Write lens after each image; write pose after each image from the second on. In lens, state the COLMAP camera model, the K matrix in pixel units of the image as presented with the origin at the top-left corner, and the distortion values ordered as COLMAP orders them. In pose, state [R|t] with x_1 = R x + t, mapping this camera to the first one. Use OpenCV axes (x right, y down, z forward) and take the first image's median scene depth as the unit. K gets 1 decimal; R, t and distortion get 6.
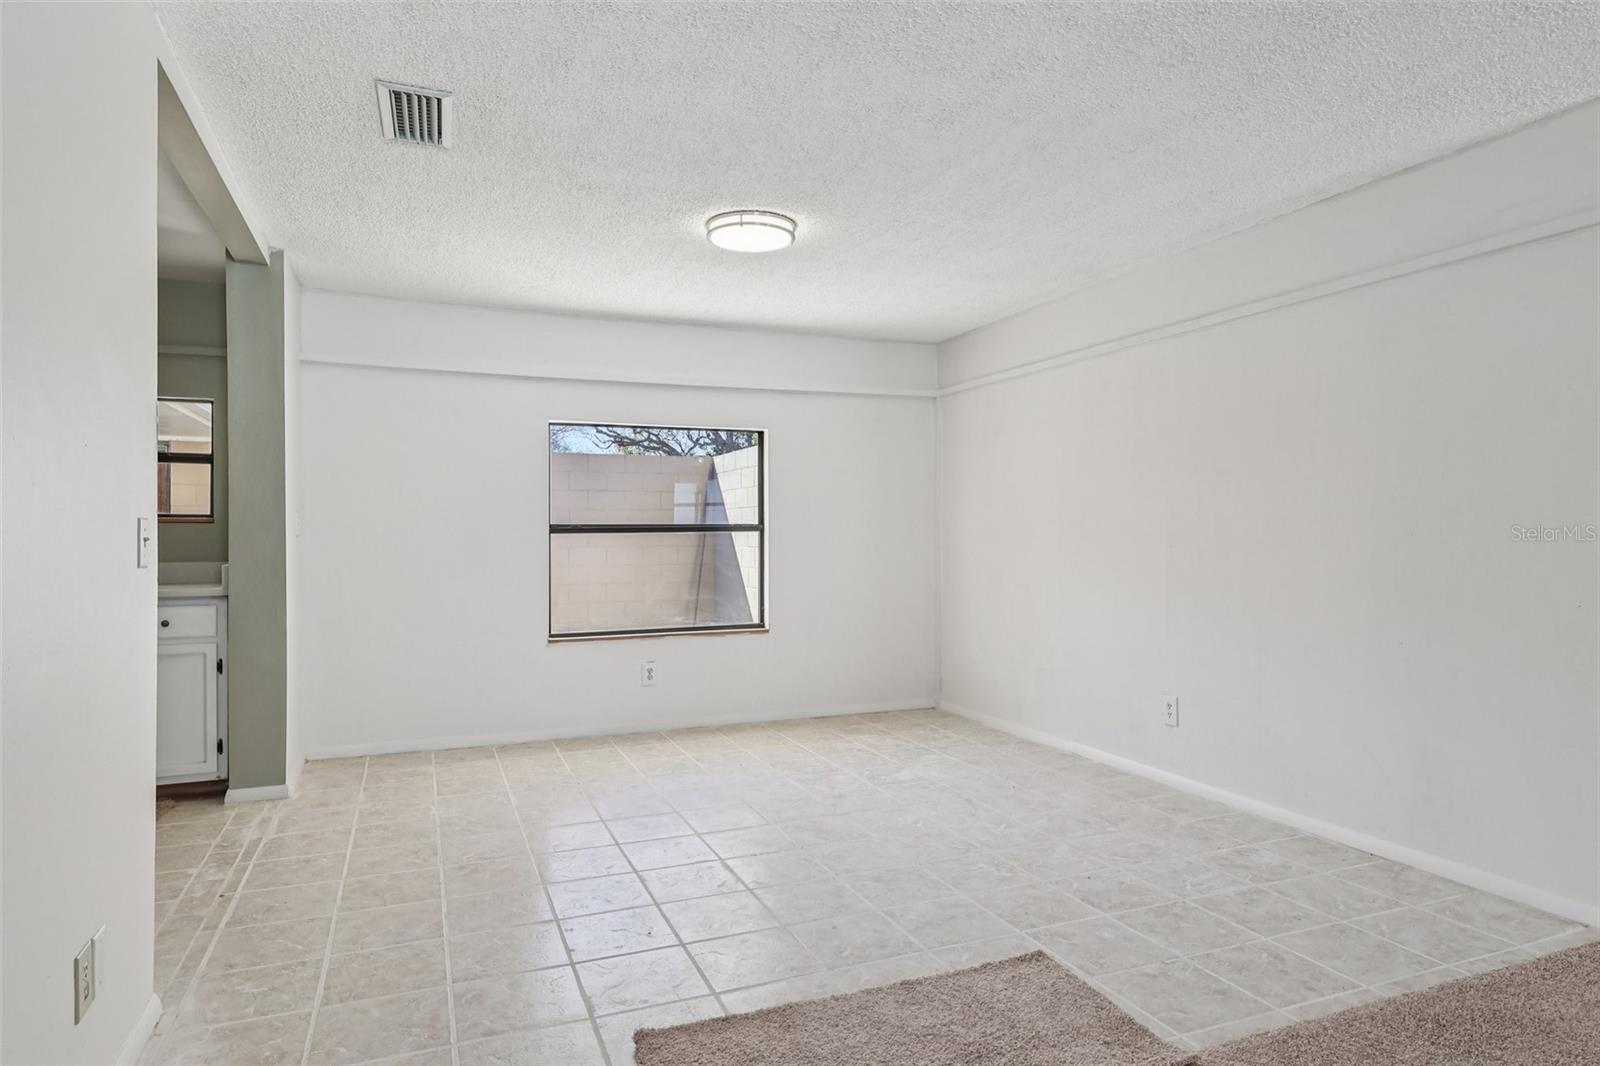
lens RADIAL K [[943.5, 0, 796.3], [0, 943.5, 532.9], [0, 0, 1]] dist [0.001169, 0.000651]
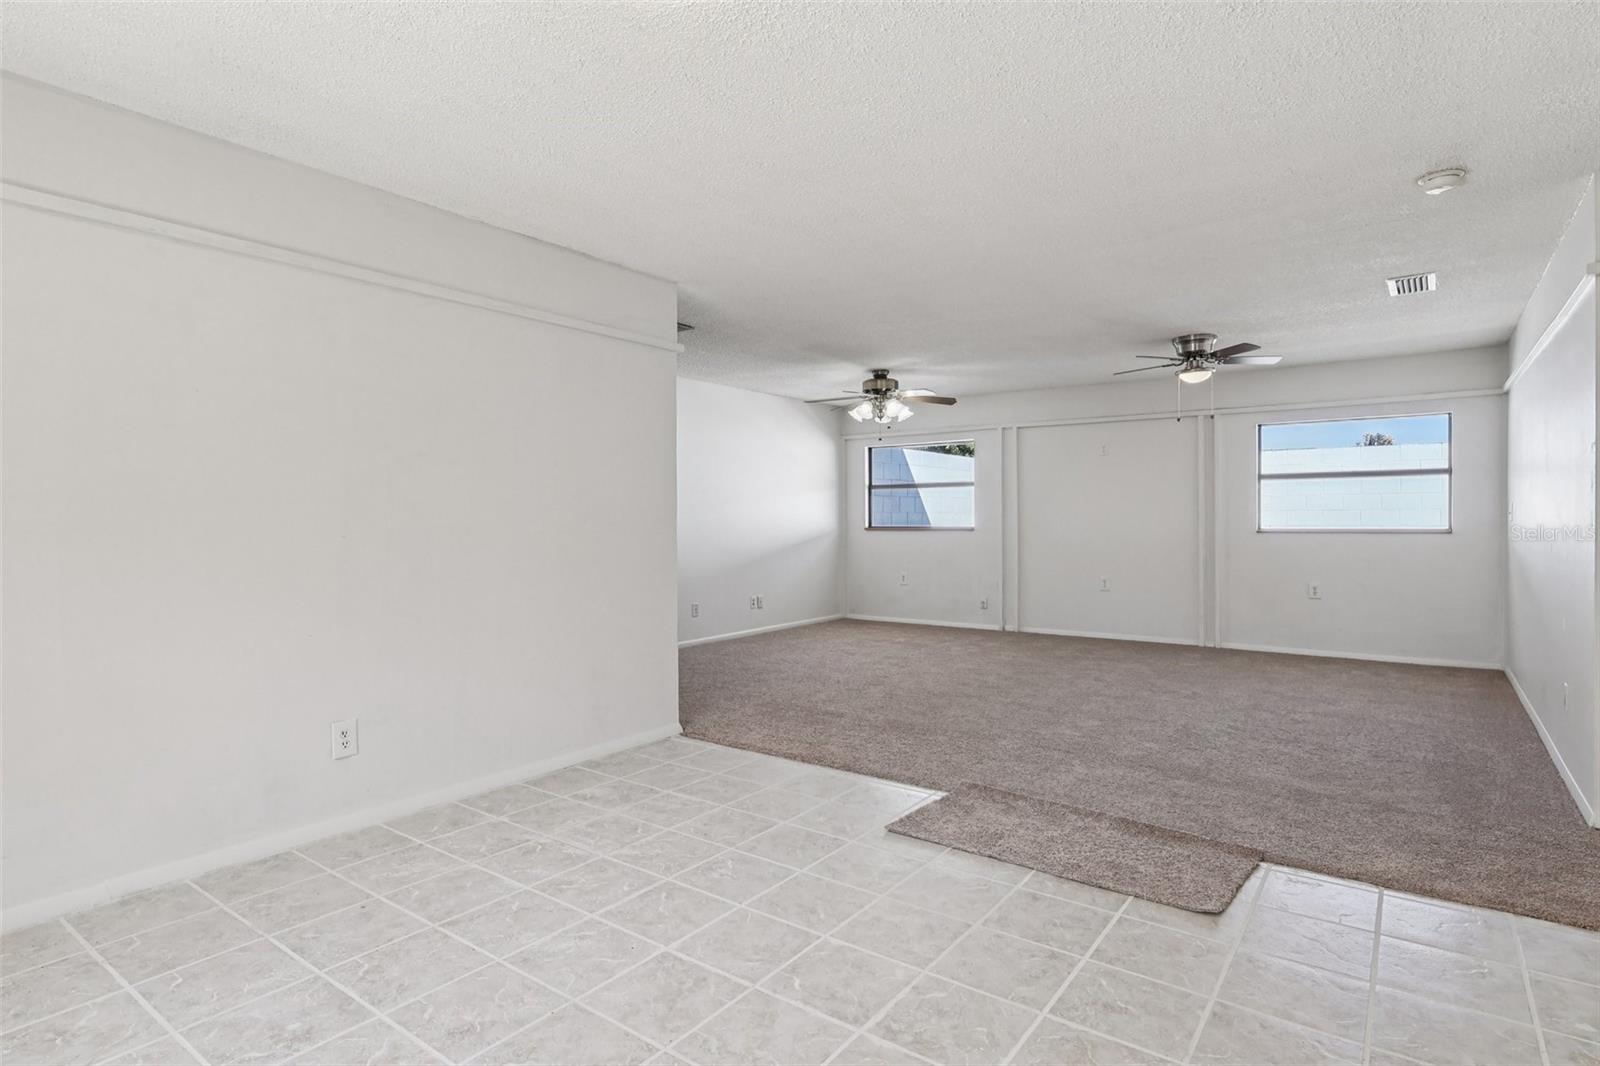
lens RADIAL K [[844.9, 0, 793.1], [0, 844.9, 534.7], [0, 0, 1]] dist [0.000397, 0.000511]
pose [[-0.524642, -0.011000, 0.851252, -0.570983], [0.002877, 0.999888, 0.014693, 0.003907], [-0.851318, 0.010157, -0.524552, 1.420517]]
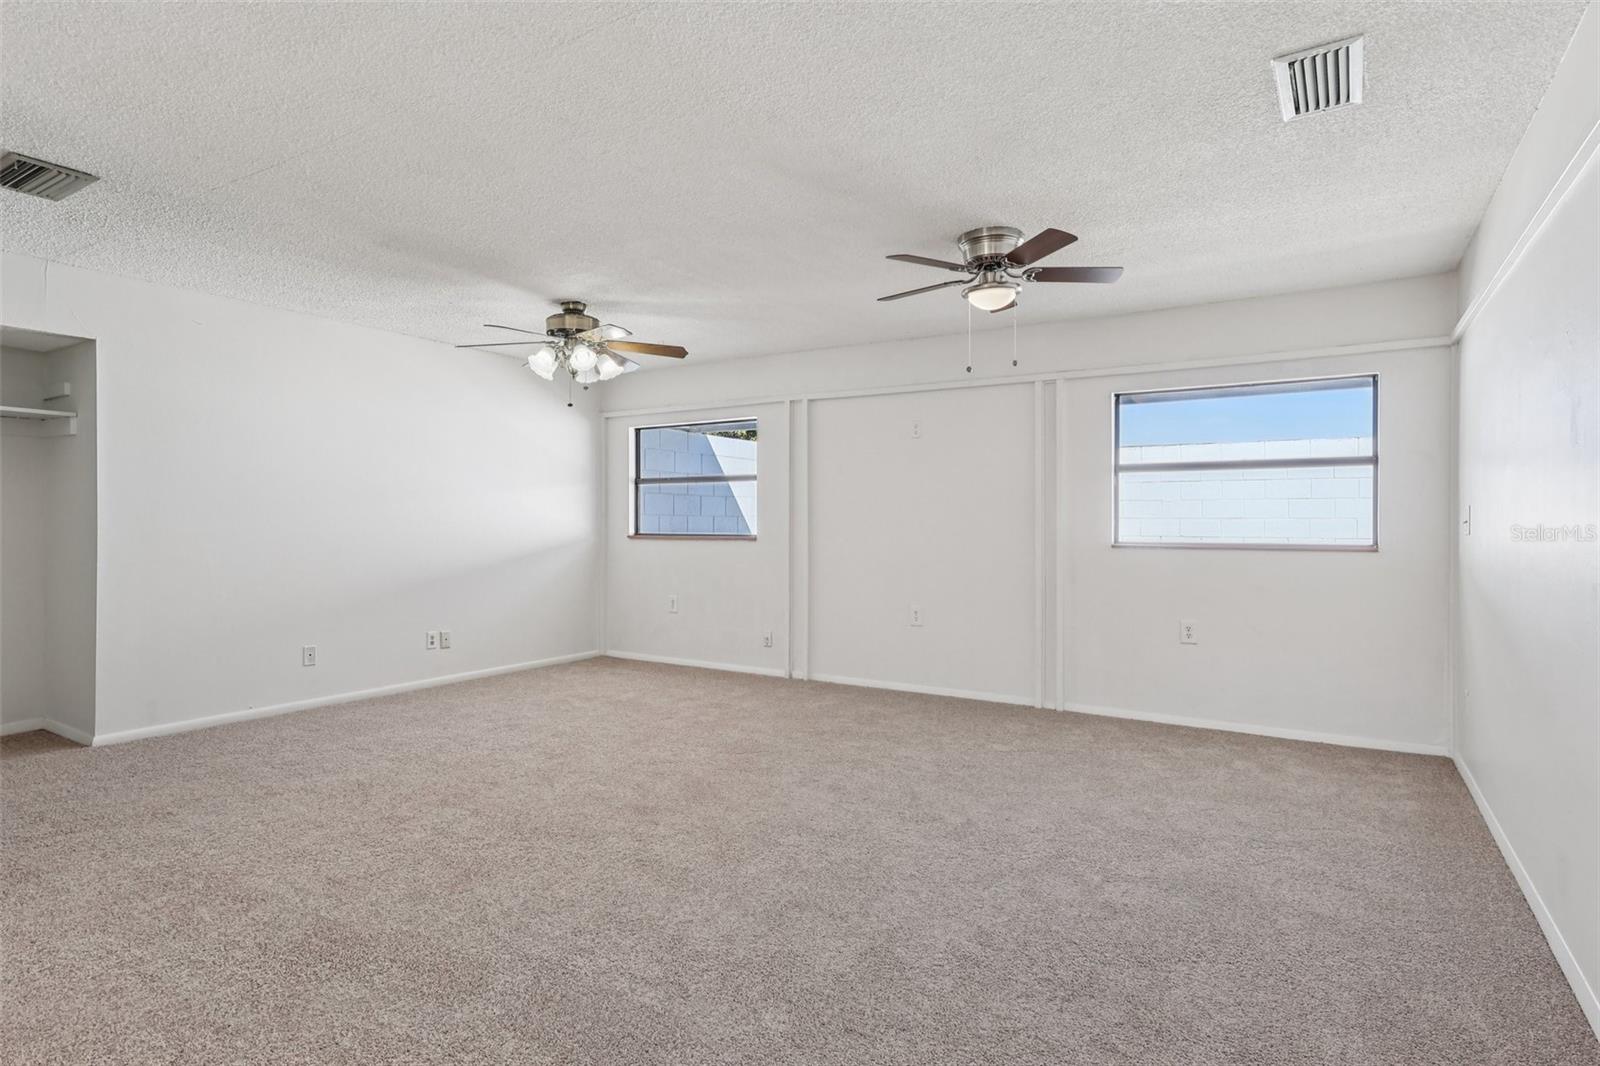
lens RADIAL K [[844.9, 0, 796.9], [0, 844.9, 533.5], [0, 0, 1]] dist [0.000397, 0.000511]
pose [[-0.585581, -0.008435, 0.810570, -0.239305], [-0.006293, 0.999963, 0.005859, 0.003853], [-0.810589, -0.001670, -0.585612, 0.594384]]
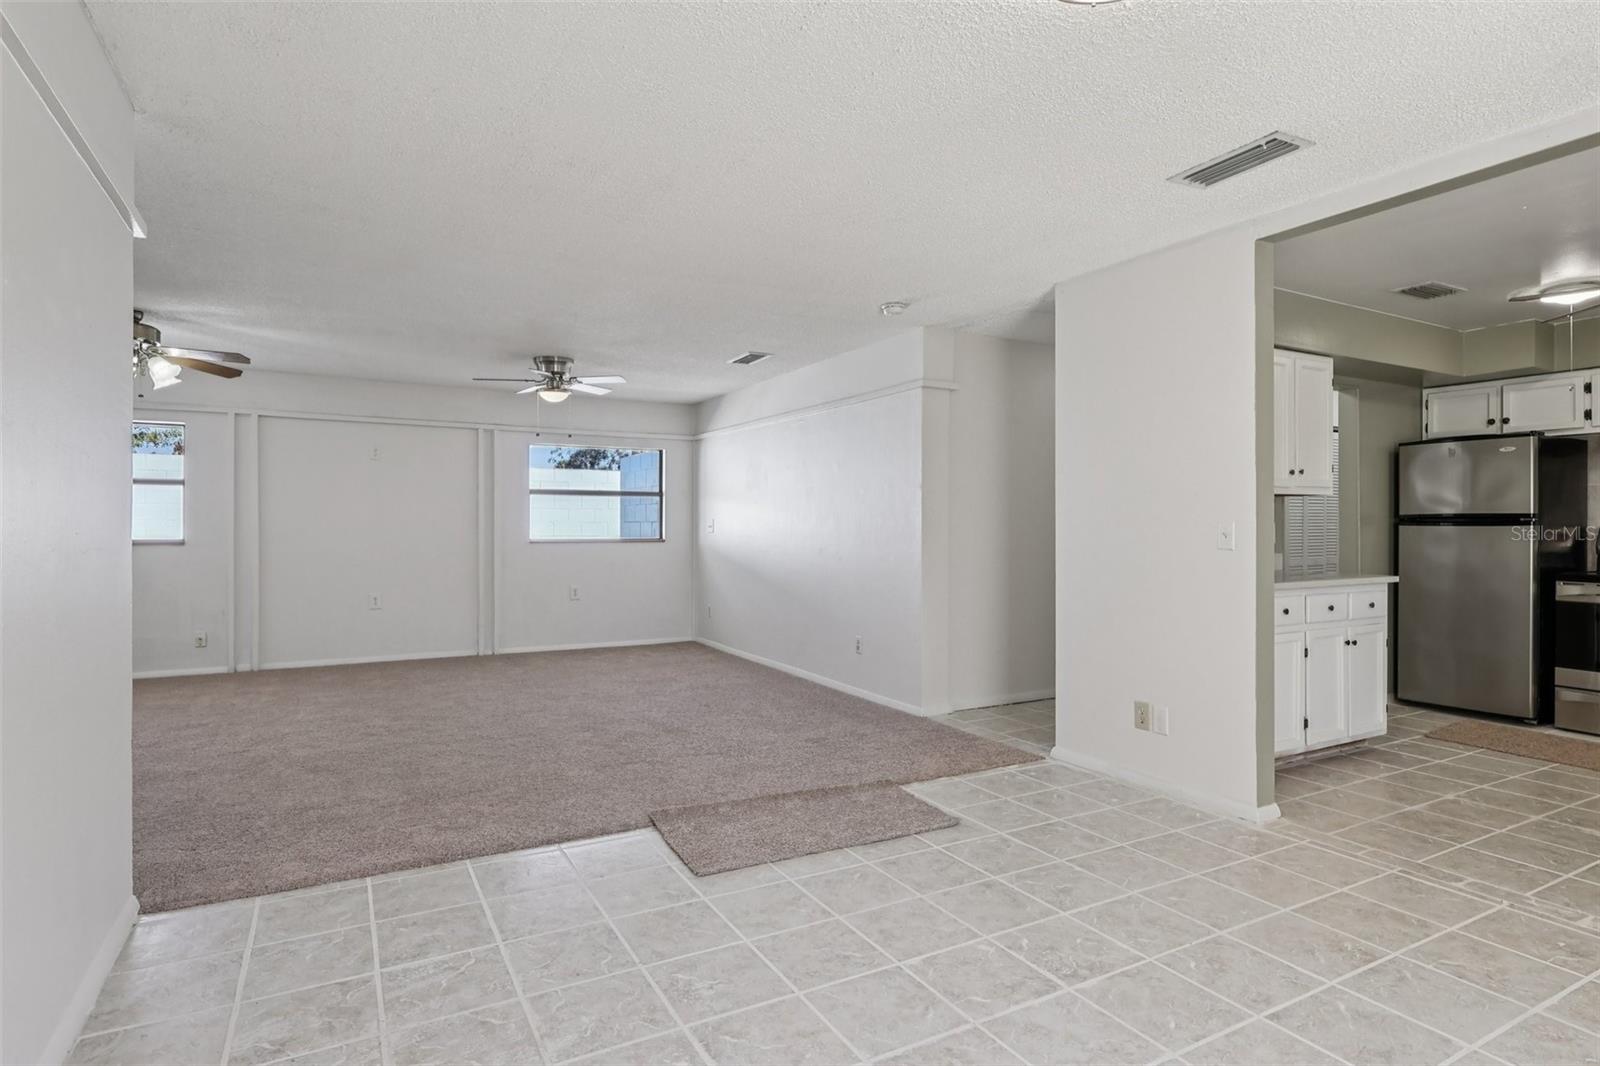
lens RADIAL K [[844.9, 0, 809.7], [0, 844.9, 525.1], [0, 0, 1]] dist [0.000397, 0.000511]
pose [[-0.991179, -0.000547, -0.132526, 0.212995], [0.000295, 0.999980, -0.006338, -0.000688], [0.132527, -0.006321, -0.991159, 1.714974]]
